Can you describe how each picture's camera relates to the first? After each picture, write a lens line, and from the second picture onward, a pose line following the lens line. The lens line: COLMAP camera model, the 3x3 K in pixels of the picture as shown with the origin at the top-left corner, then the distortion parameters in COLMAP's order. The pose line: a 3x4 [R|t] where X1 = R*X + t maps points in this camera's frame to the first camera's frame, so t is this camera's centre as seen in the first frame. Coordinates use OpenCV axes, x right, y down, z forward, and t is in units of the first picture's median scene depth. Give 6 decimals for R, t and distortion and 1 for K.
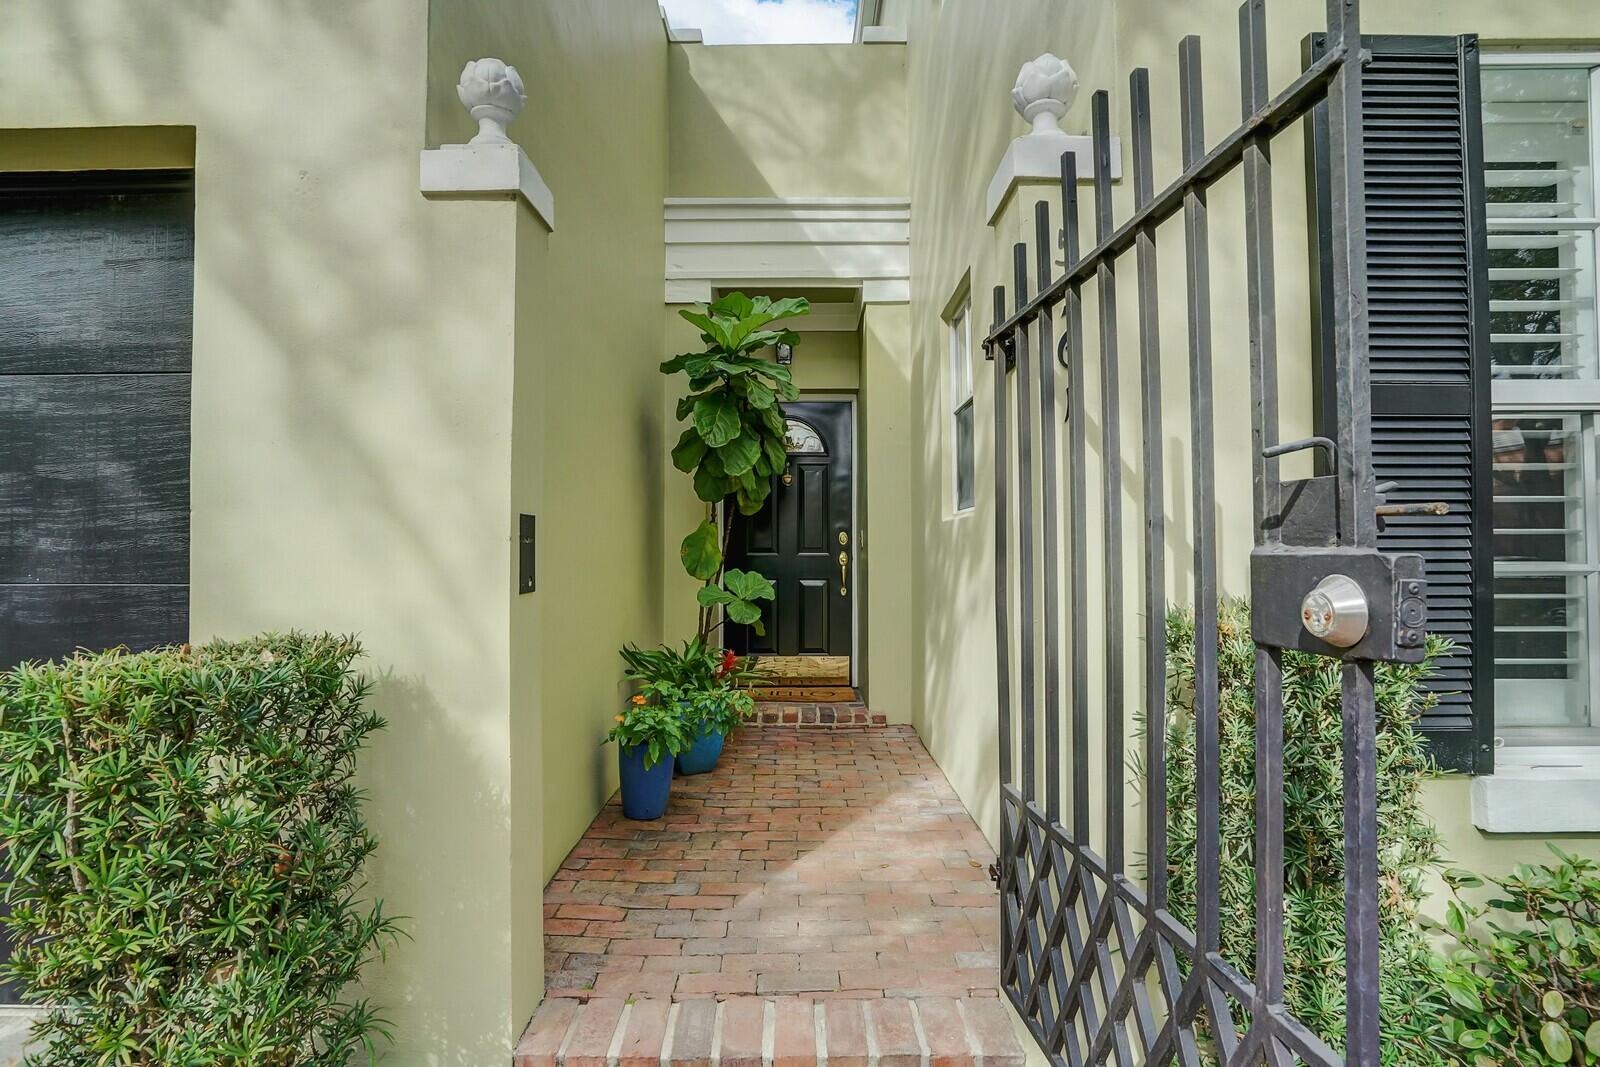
lens RADIAL K [[760.3, 0, 800.0], [0, 760.3, 533.5], [0, 0, 1]] dist [-0.001461, 0.000001]
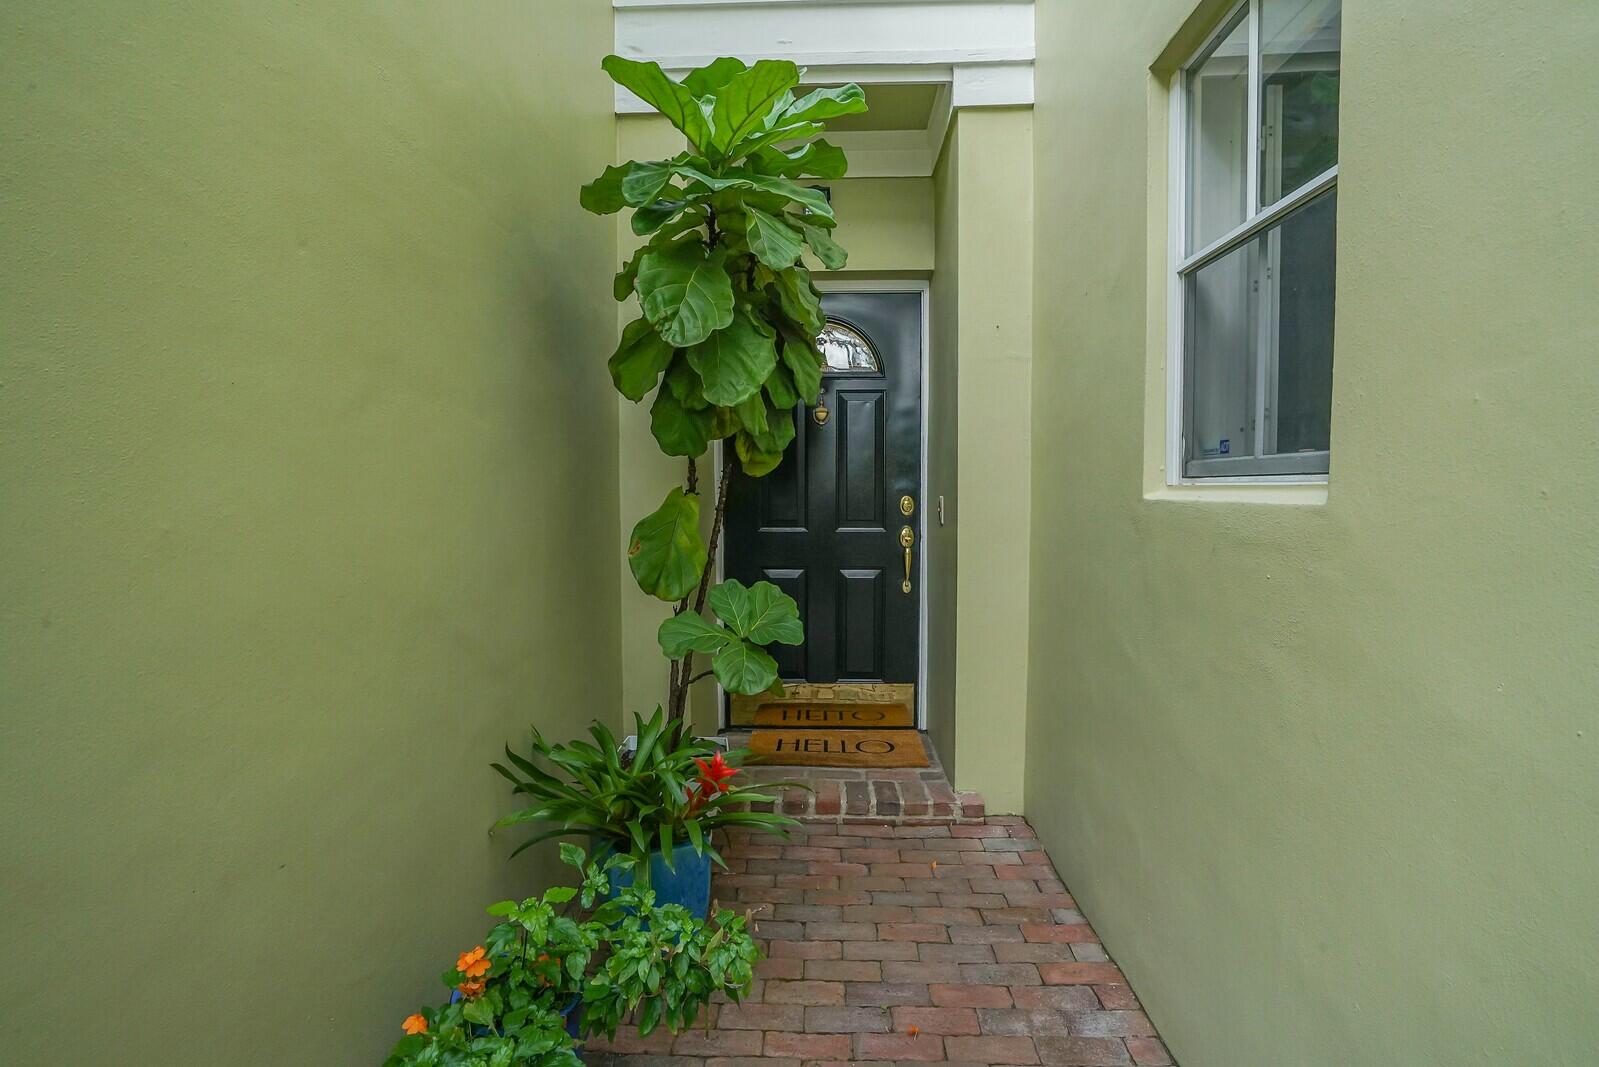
lens RADIAL K [[759.9, 0, 799.5], [0, 759.9, 533.5], [0, 0, 1]] dist [-0.001461, 0.000001]
pose [[0.999438, 0.001928, -0.033471, -0.016206], [0.000846, 0.996577, 0.082670, -0.029016], [0.033516, -0.082651, 0.996015, 0.422253]]
